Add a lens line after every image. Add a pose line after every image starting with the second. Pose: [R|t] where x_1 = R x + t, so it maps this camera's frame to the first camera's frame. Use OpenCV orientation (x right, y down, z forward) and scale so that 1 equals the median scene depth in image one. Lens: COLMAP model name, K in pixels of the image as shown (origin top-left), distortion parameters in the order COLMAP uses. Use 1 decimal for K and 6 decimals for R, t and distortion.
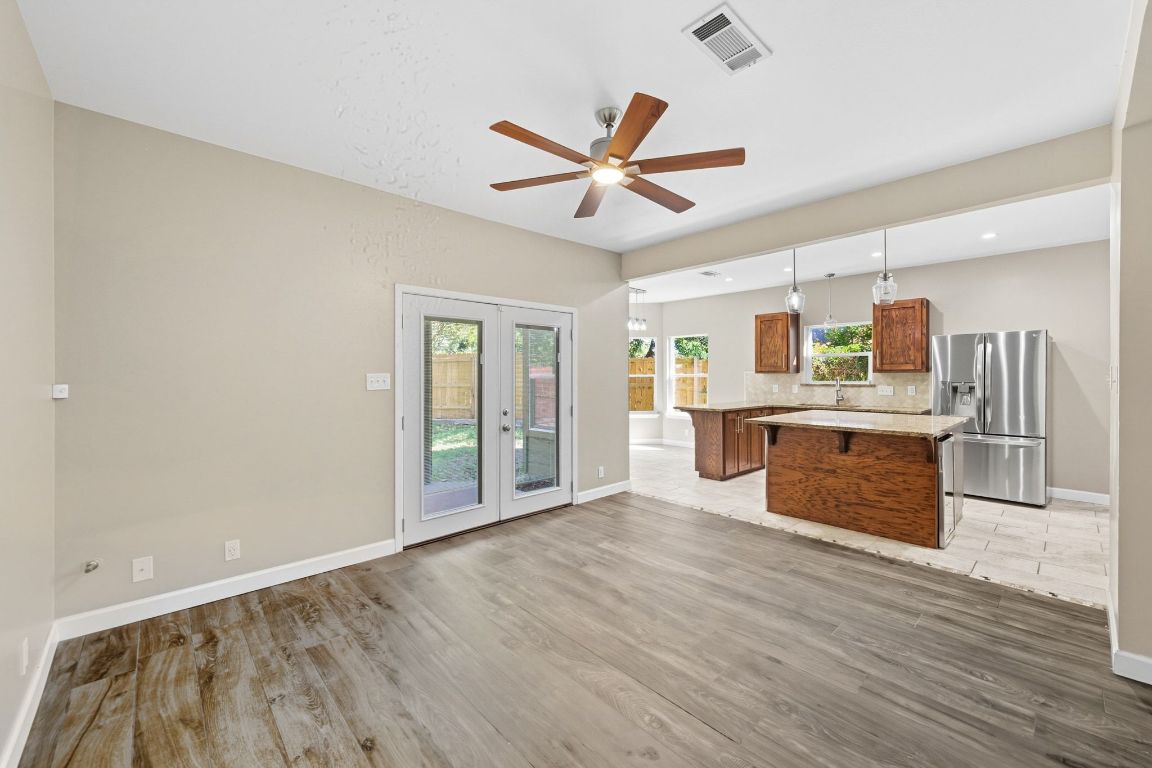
lens RADIAL K [[454.8, 0, 540.0], [0, 454.8, 373.9], [0, 0, 1]] dist [0.014943, -0.000353]
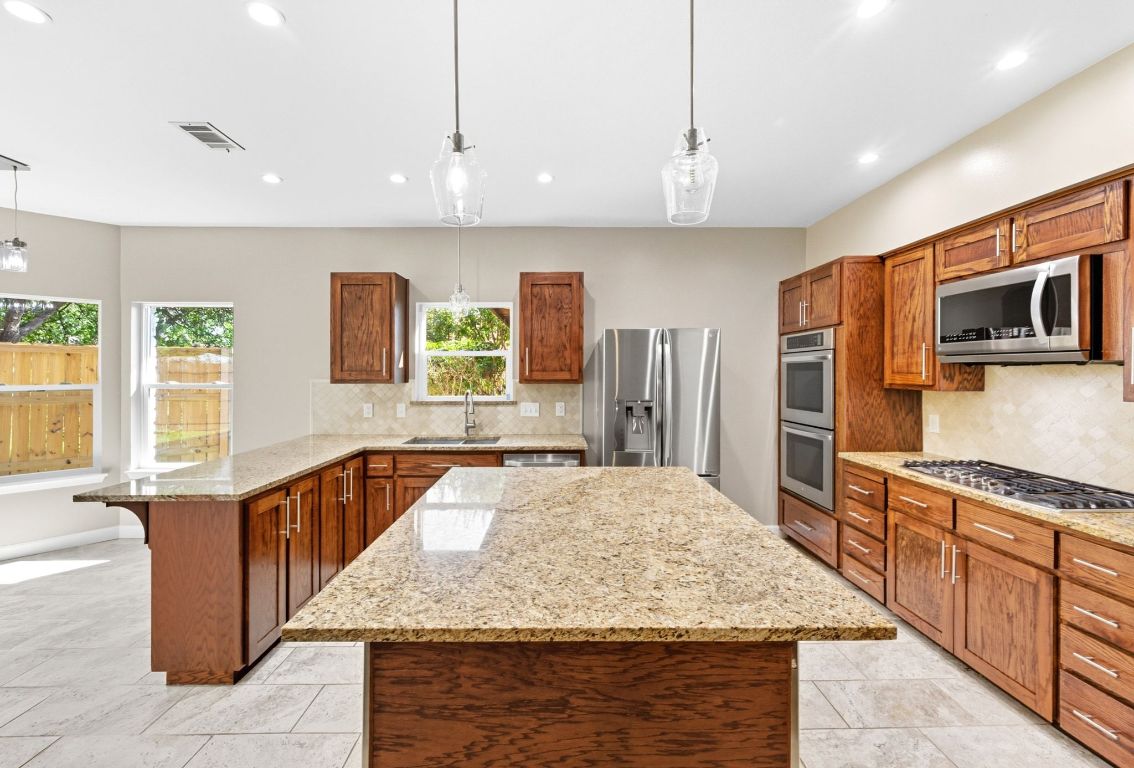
lens RADIAL K [[498.6, 0, 569.1], [0, 498.6, 373.6], [0, 0, 1]] dist [0.026715, -0.000737]
pose [[0.634081, -0.002044, 0.773264, 0.370011], [-0.005629, 0.999958, 0.007259, -0.033020], [-0.773246, -0.008956, 0.634042, 0.784918]]
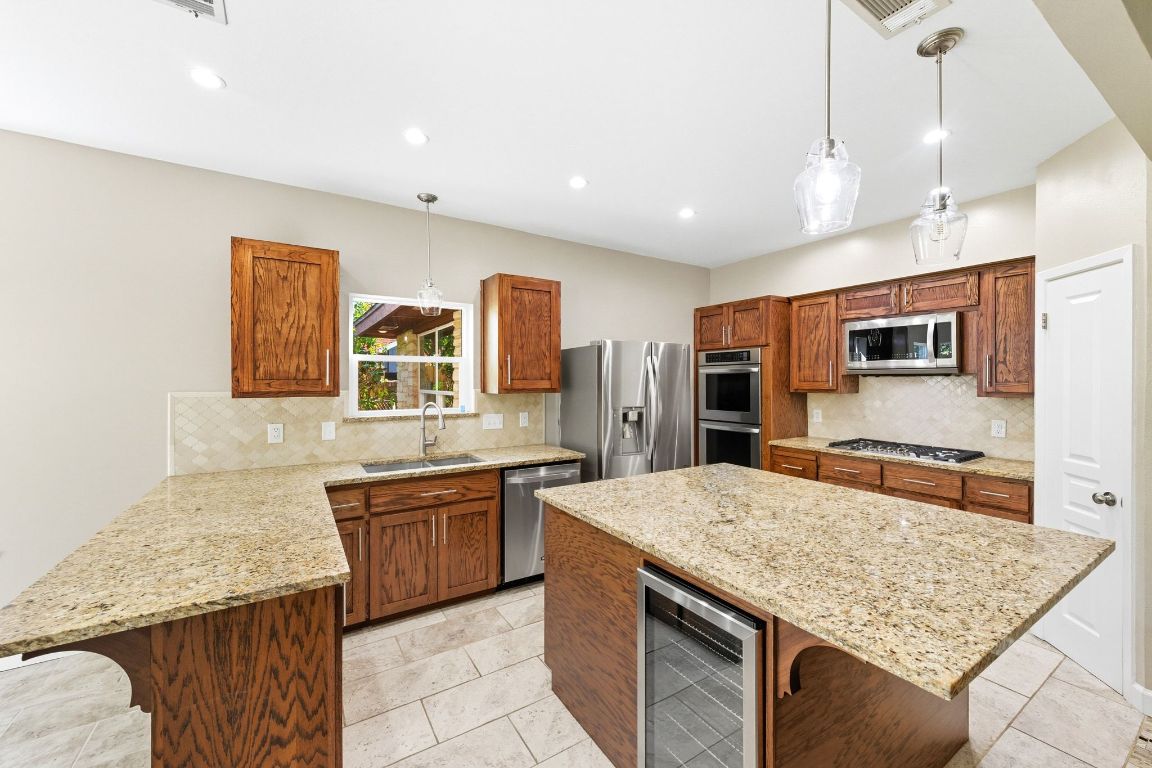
lens RADIAL K [[454.8, 0, 614.8], [0, 454.8, 378.7], [0, 0, 1]] dist [0.014943, -0.000353]
pose [[0.093591, 0.007233, 0.995584, 0.259498], [-0.006374, 0.999957, -0.006665, -0.027968], [-0.995590, -0.005722, 0.093633, 1.219339]]
